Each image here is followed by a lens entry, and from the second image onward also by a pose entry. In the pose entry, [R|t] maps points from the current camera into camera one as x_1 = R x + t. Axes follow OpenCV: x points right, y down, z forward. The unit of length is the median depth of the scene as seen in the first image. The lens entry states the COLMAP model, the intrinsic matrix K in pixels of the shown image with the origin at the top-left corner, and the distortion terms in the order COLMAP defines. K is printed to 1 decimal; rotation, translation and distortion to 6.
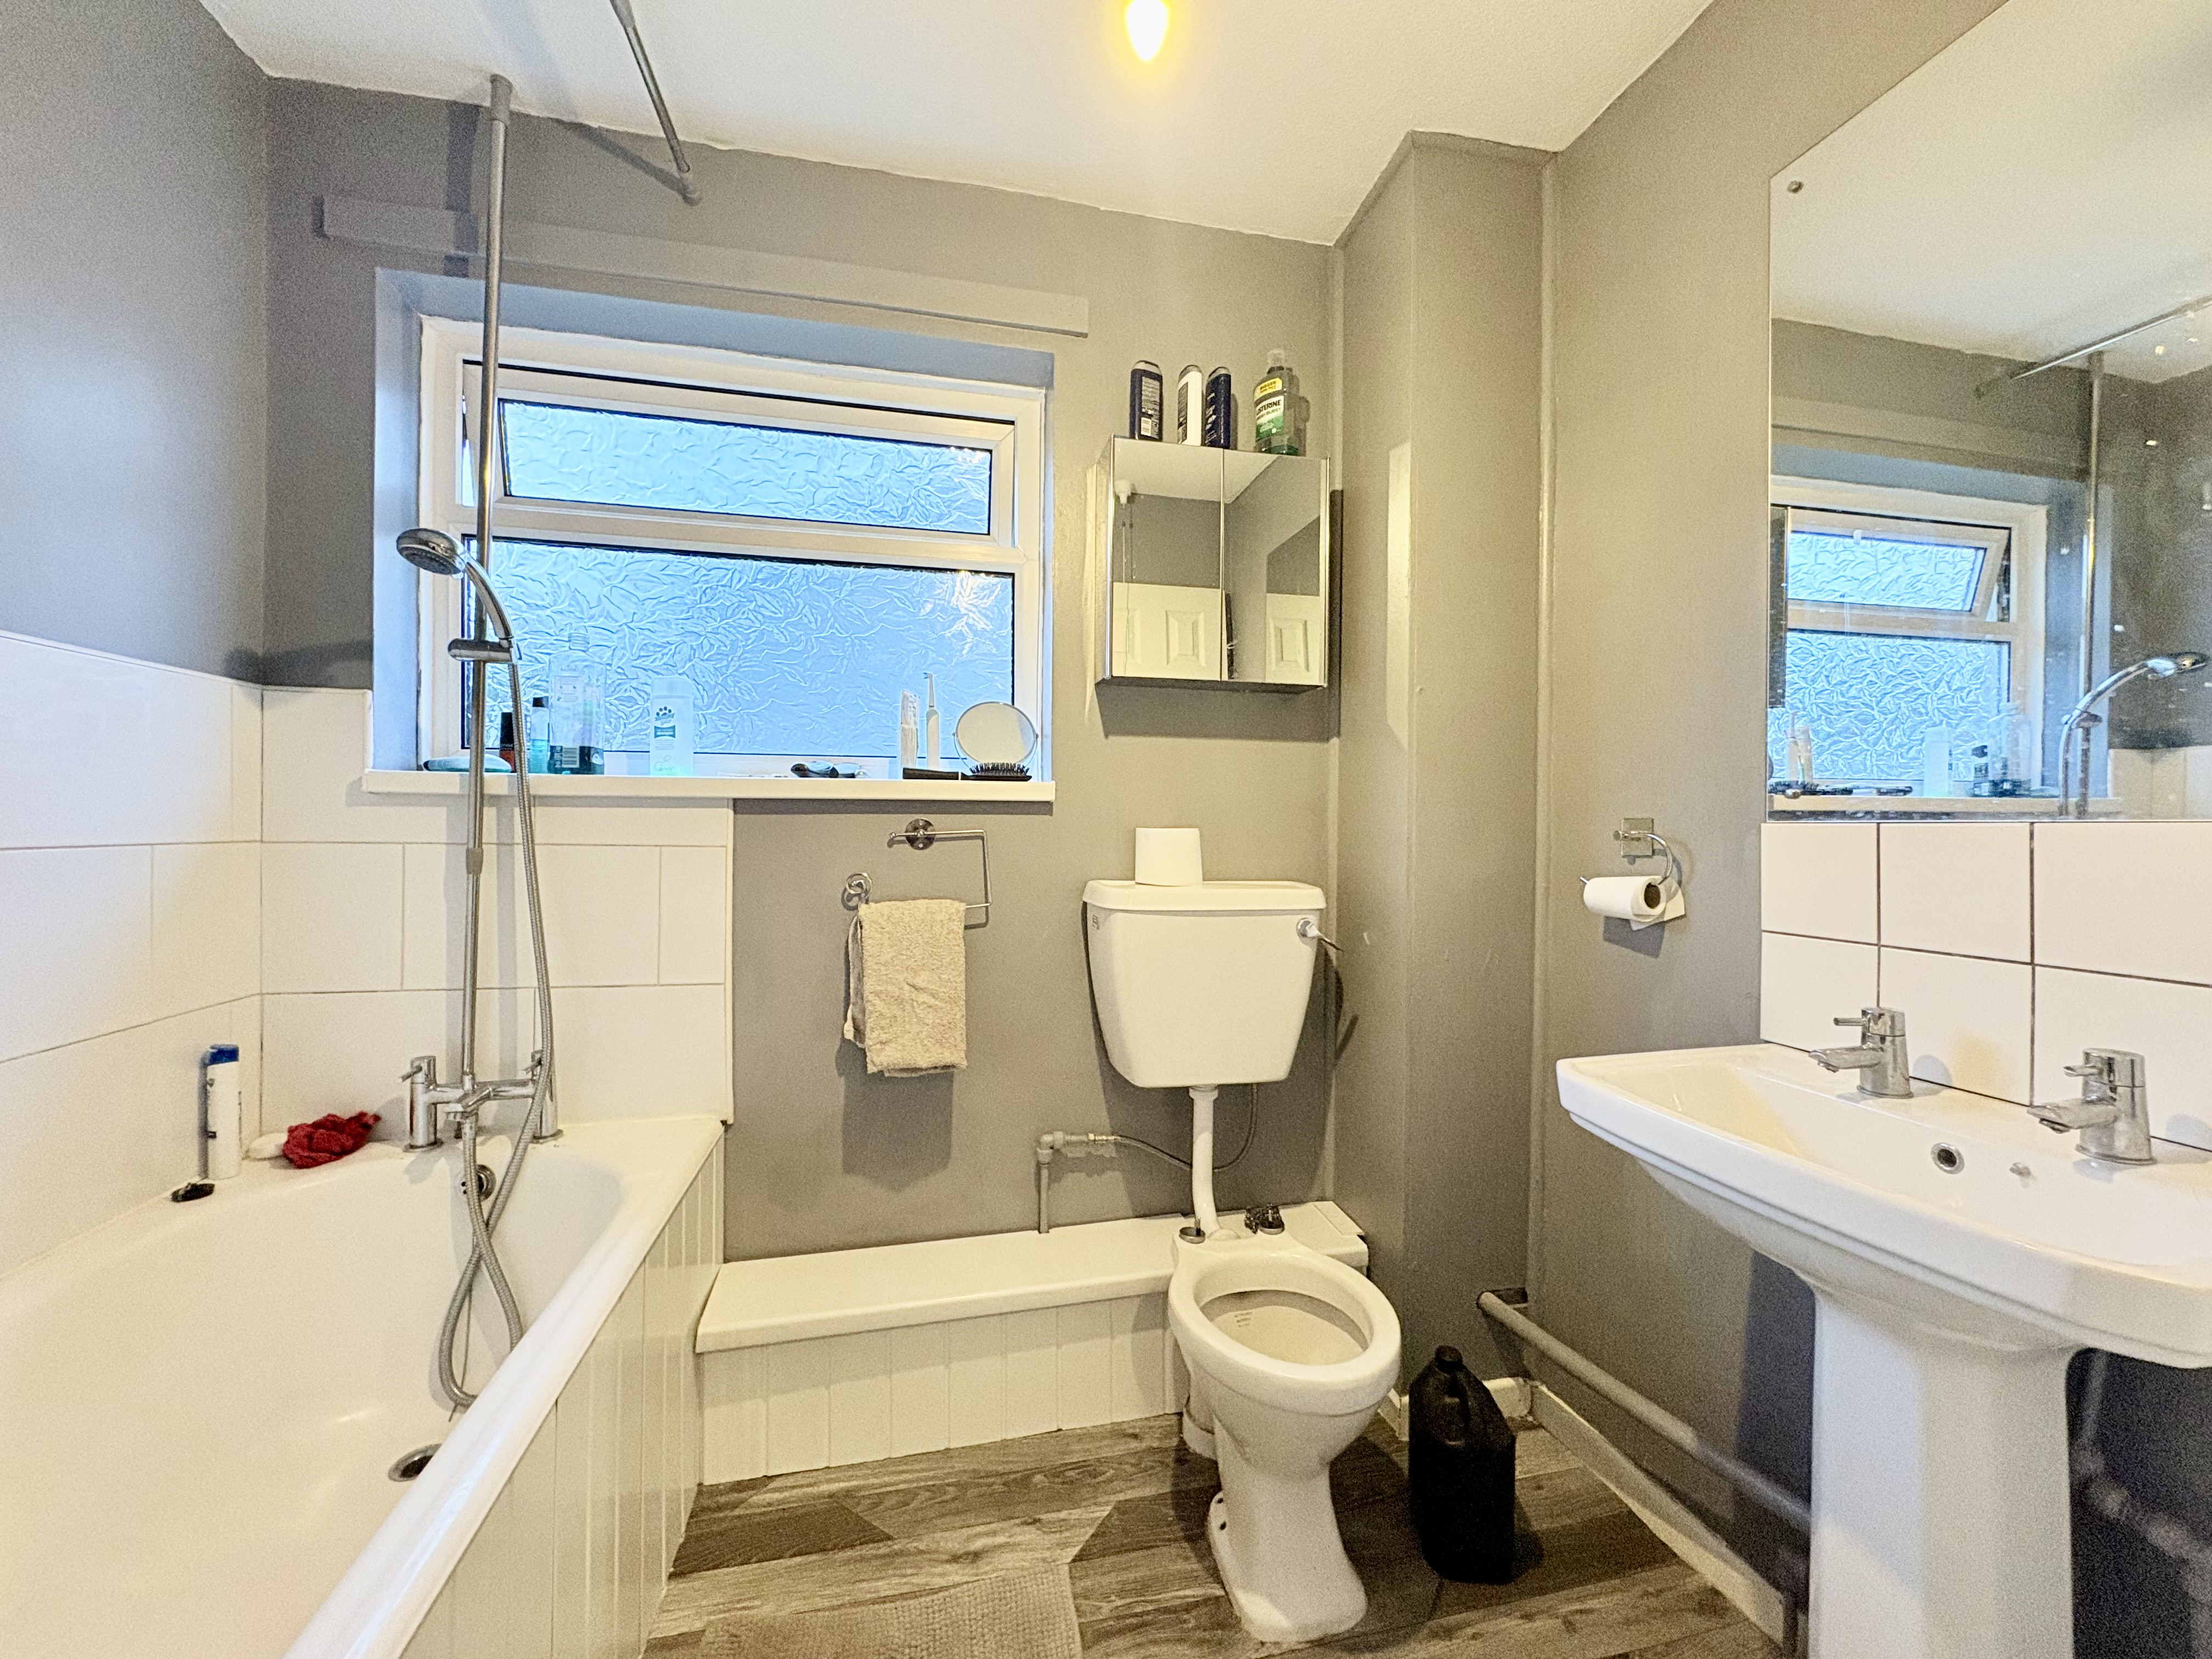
lens RADIAL K [[880.5, 0, 1107.6], [0, 880.5, 821.8], [0, 0, 1]] dist [-0.000279, 0.000037]
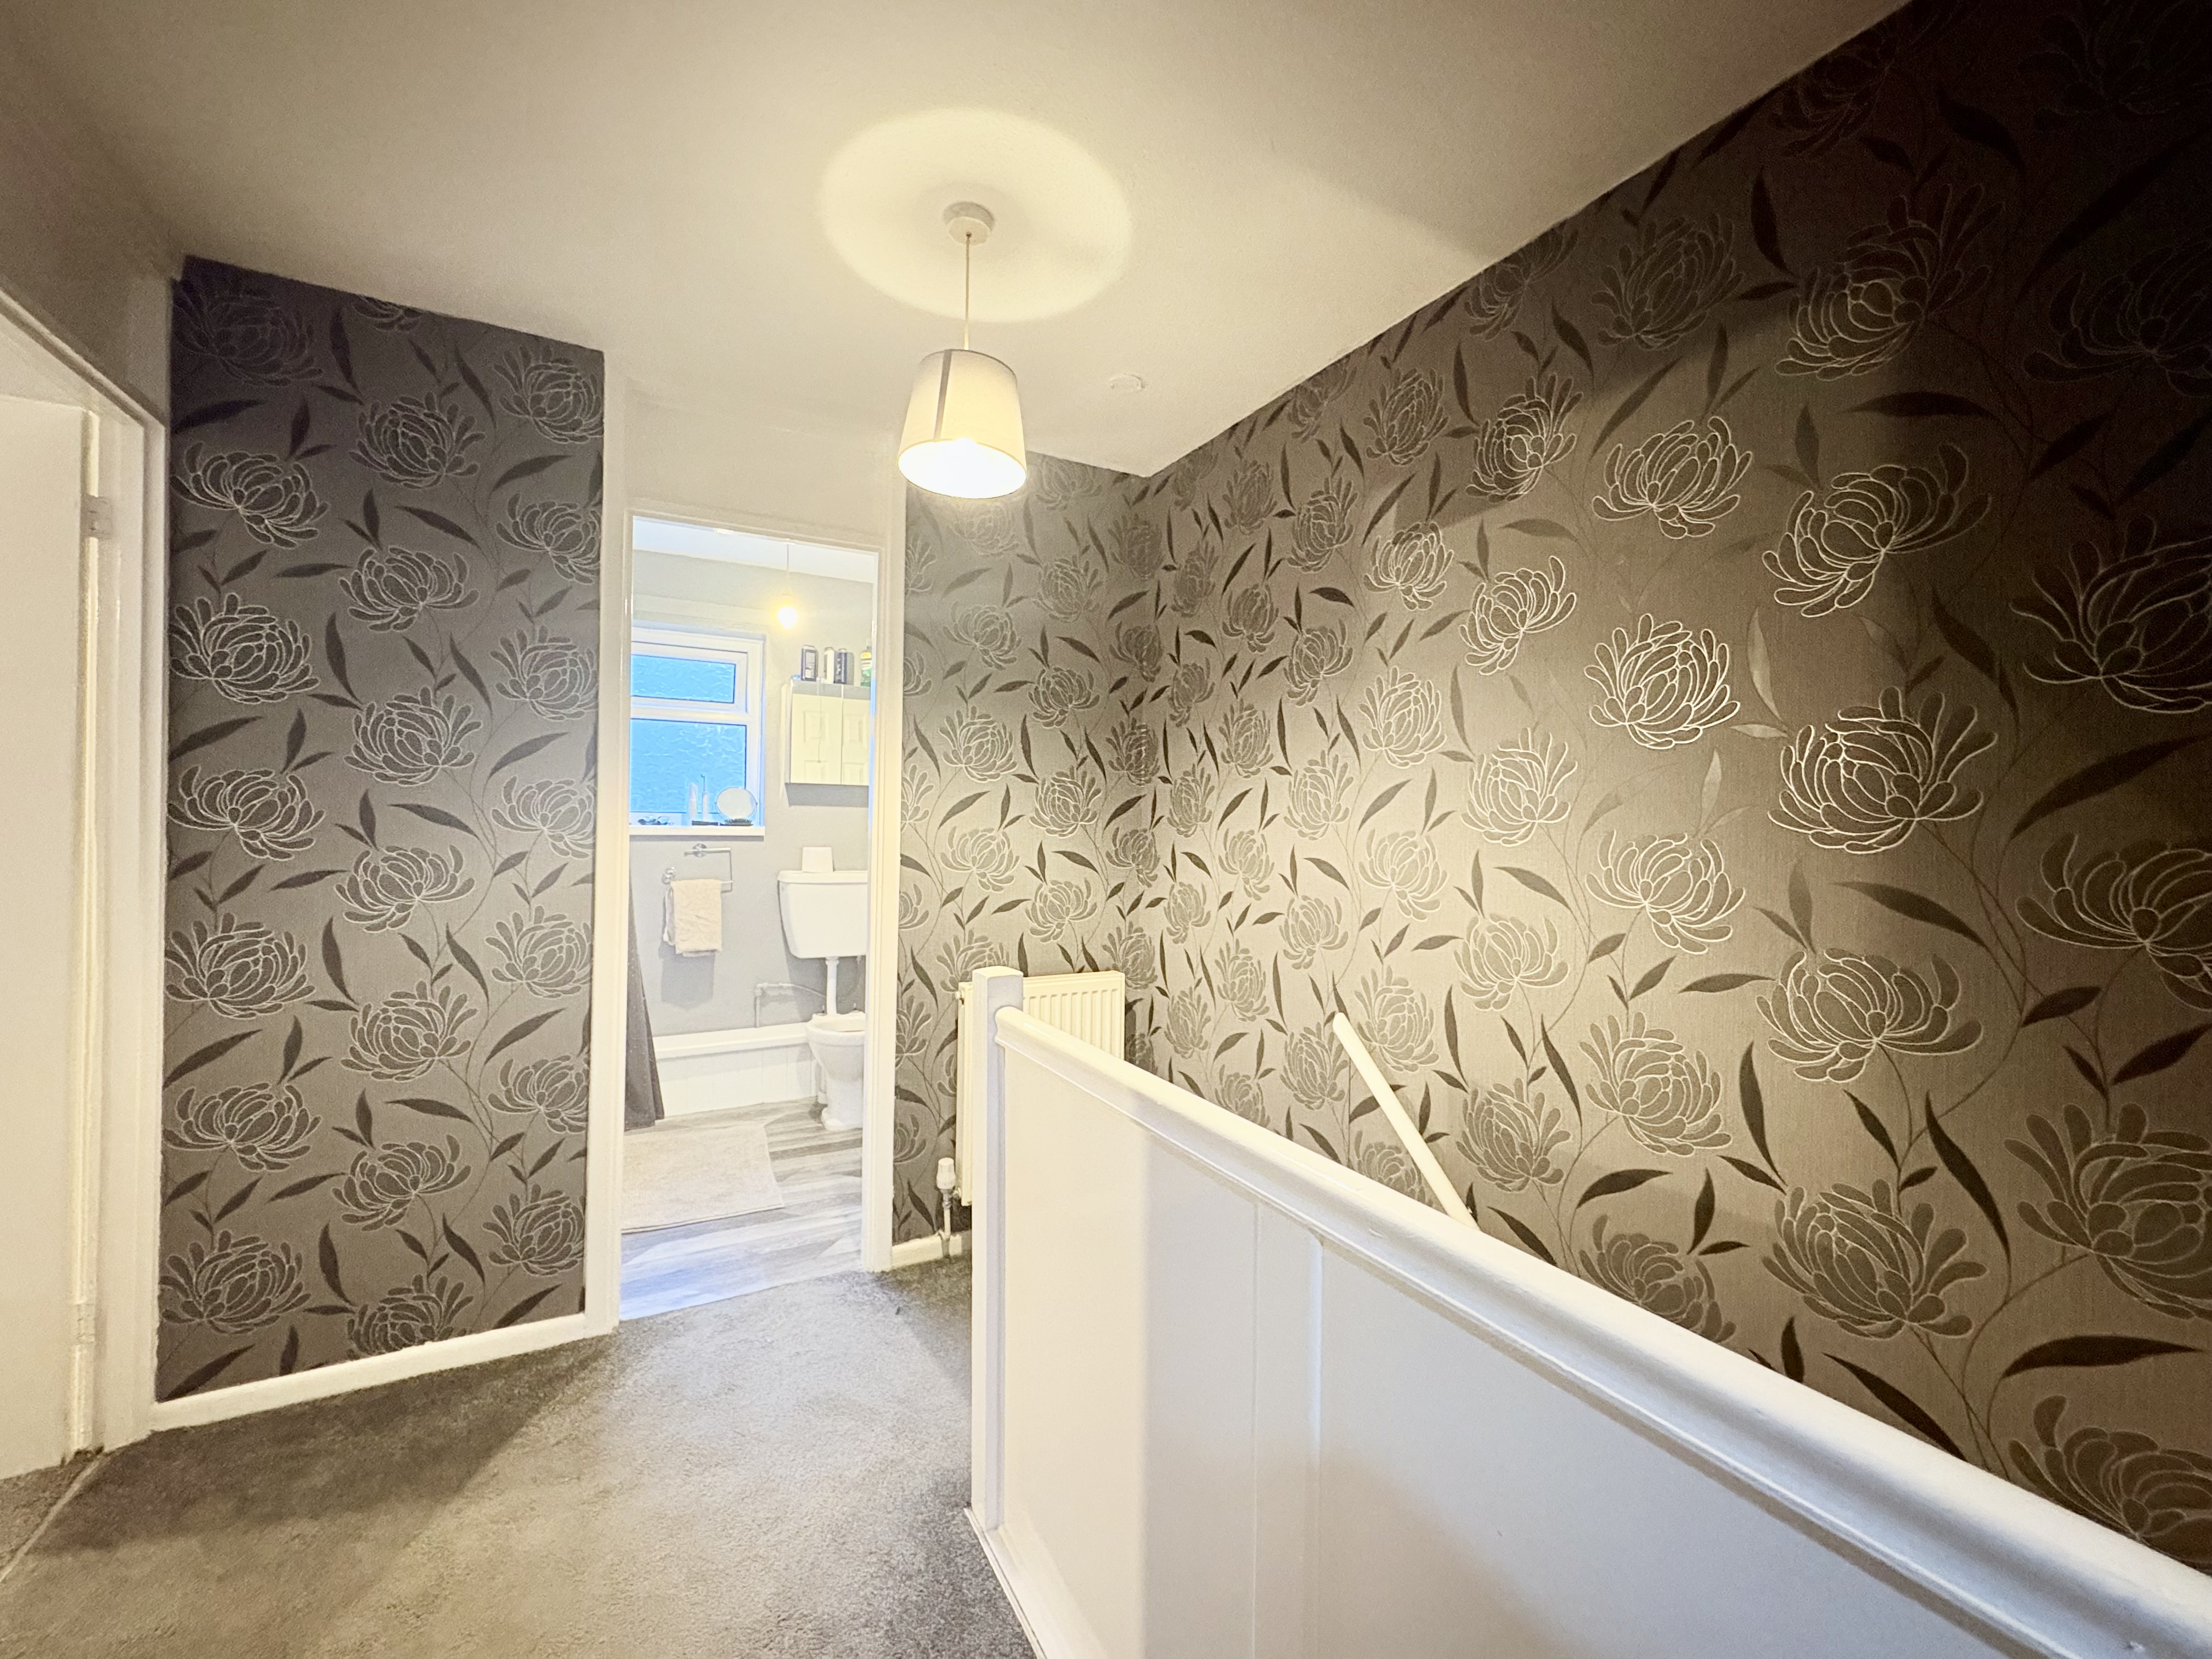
lens RADIAL K [[880.5, 0, 1102.0], [0, 880.5, 822.1], [0, 0, 1]] dist [-0.000279, 0.000037]
pose [[0.962343, 0.009324, 0.271677, 0.171737], [-0.009187, 0.999956, -0.001773, -0.067117], [-0.271681, -0.000789, 0.962387, -1.524130]]
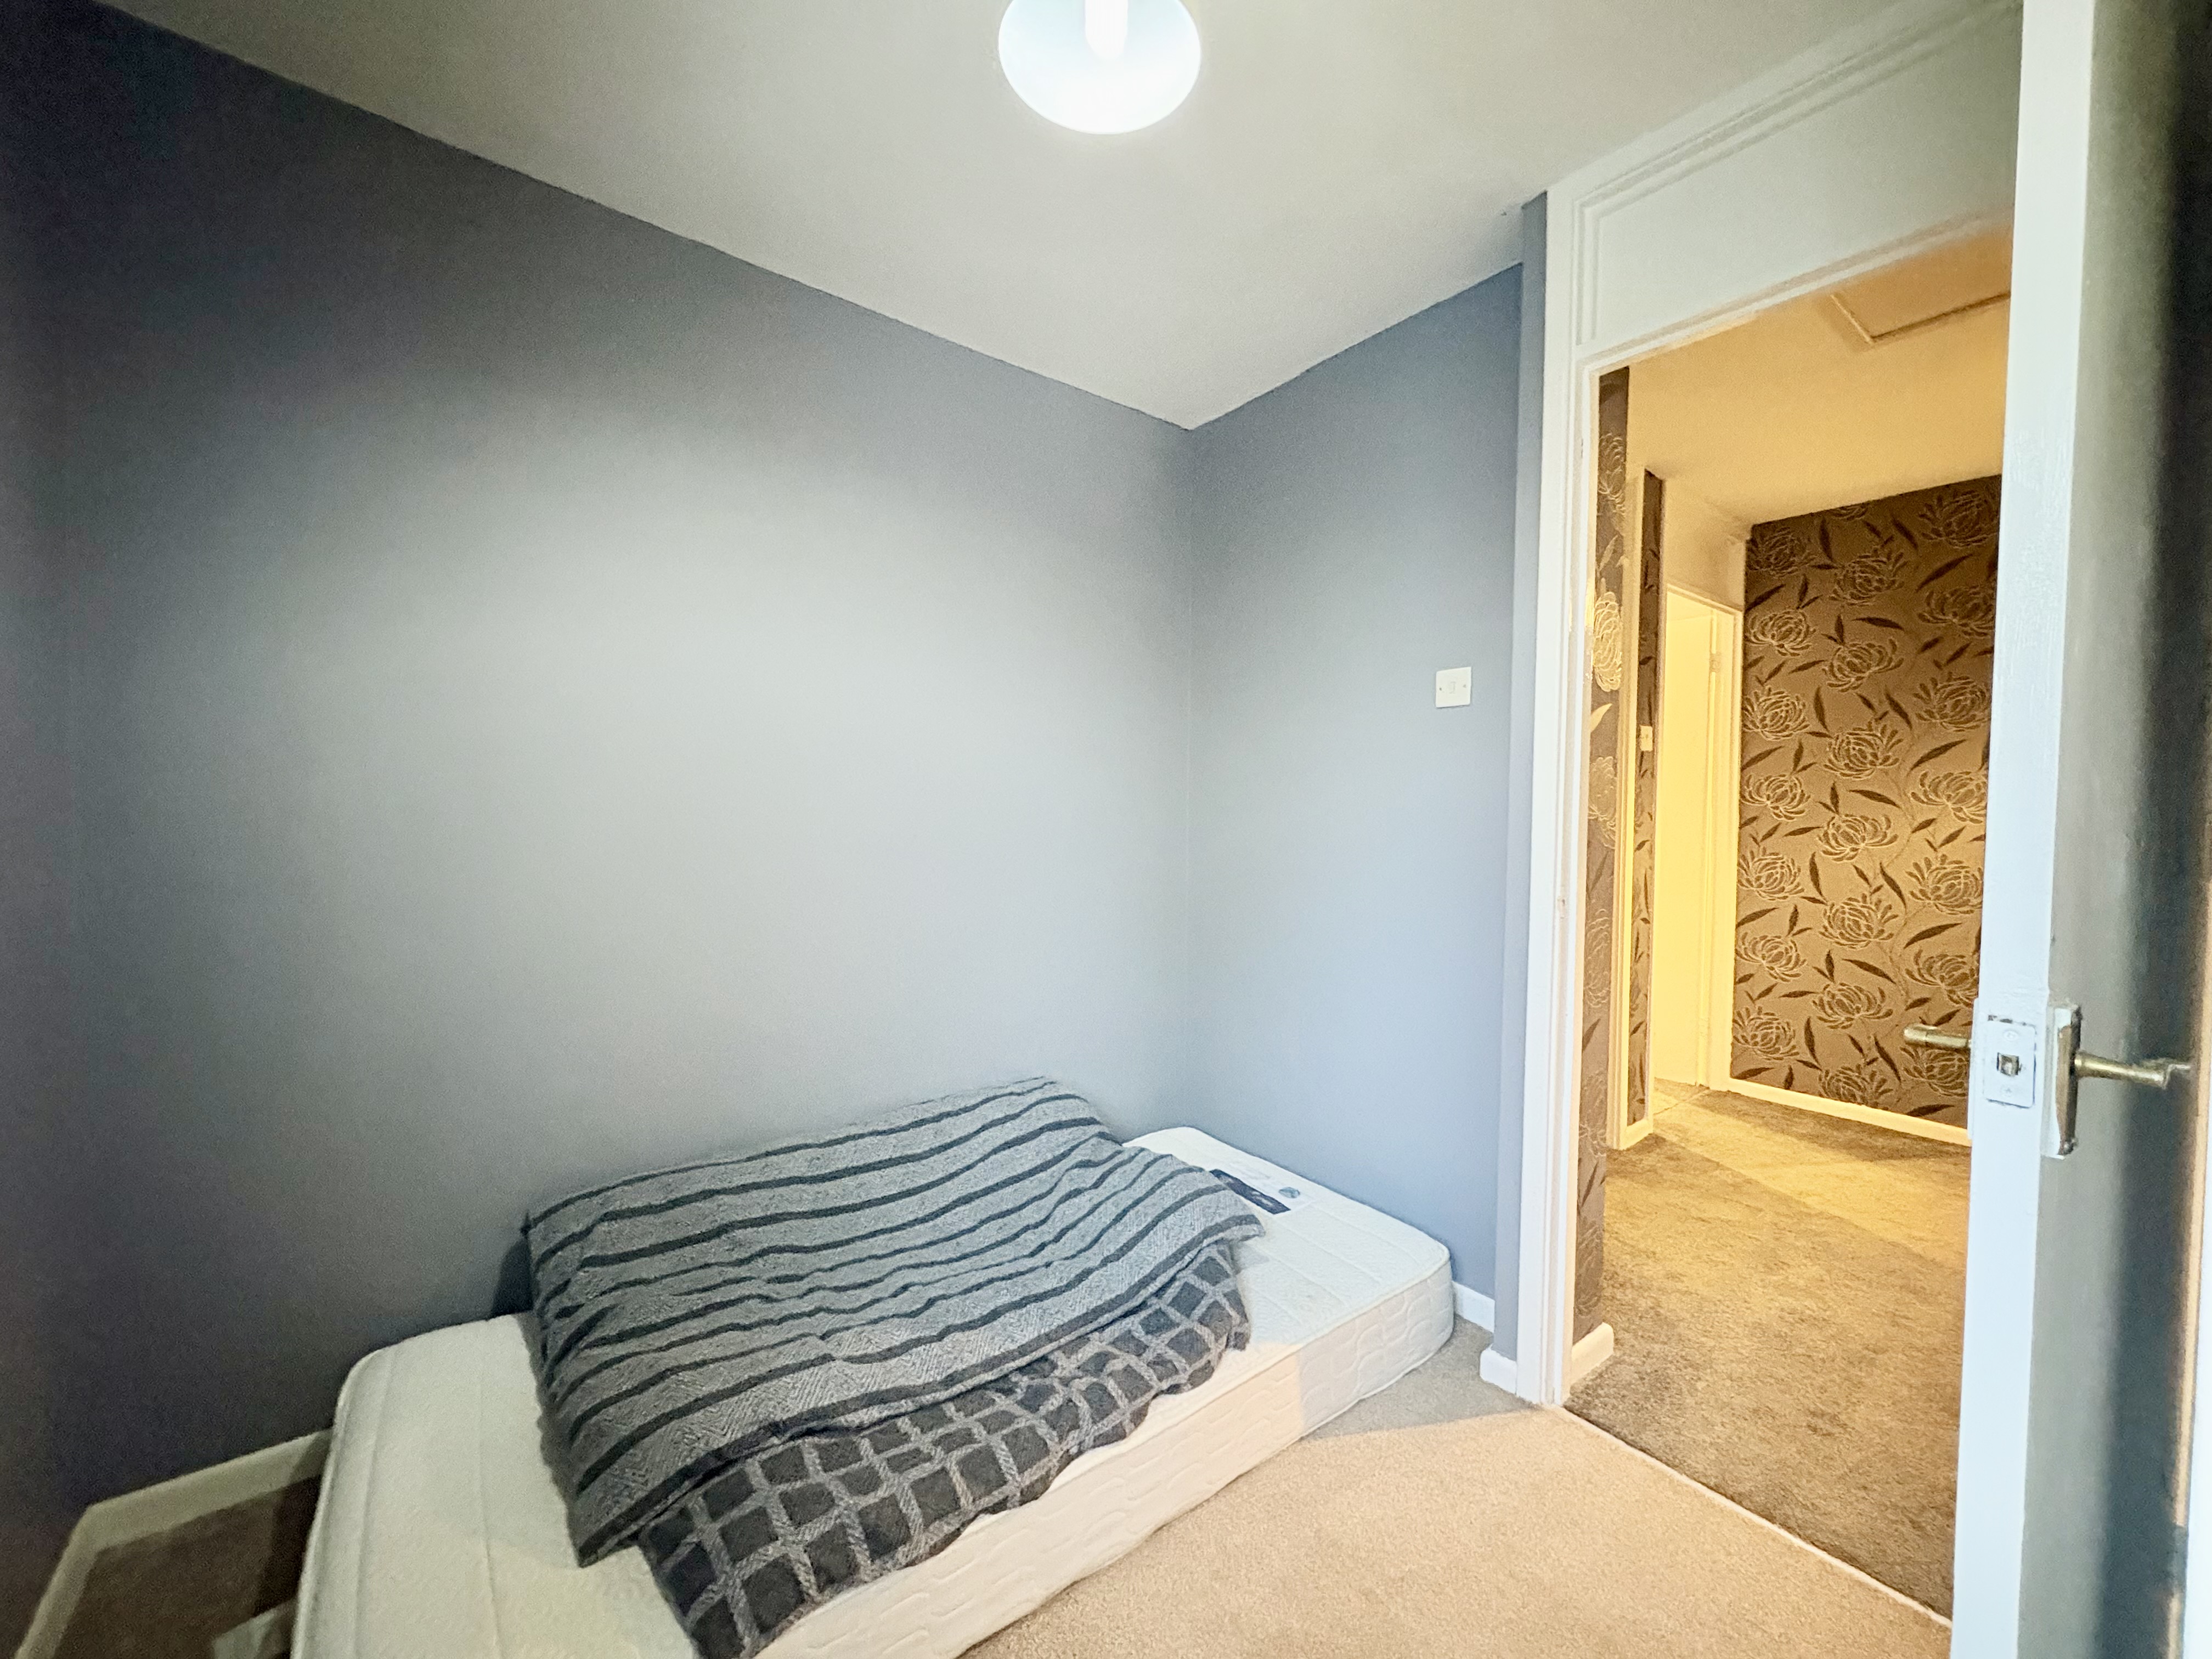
lens RADIAL K [[880.5, 0, 1104.8], [0, 880.5, 834.9], [0, 0, 1]] dist [-0.000279, 0.000037]
pose [[0.420075, 0.037897, -0.906698, 1.137484], [0.005735, 0.998997, 0.044412, -0.092245], [0.907471, -0.023857, 0.419436, -3.390792]]
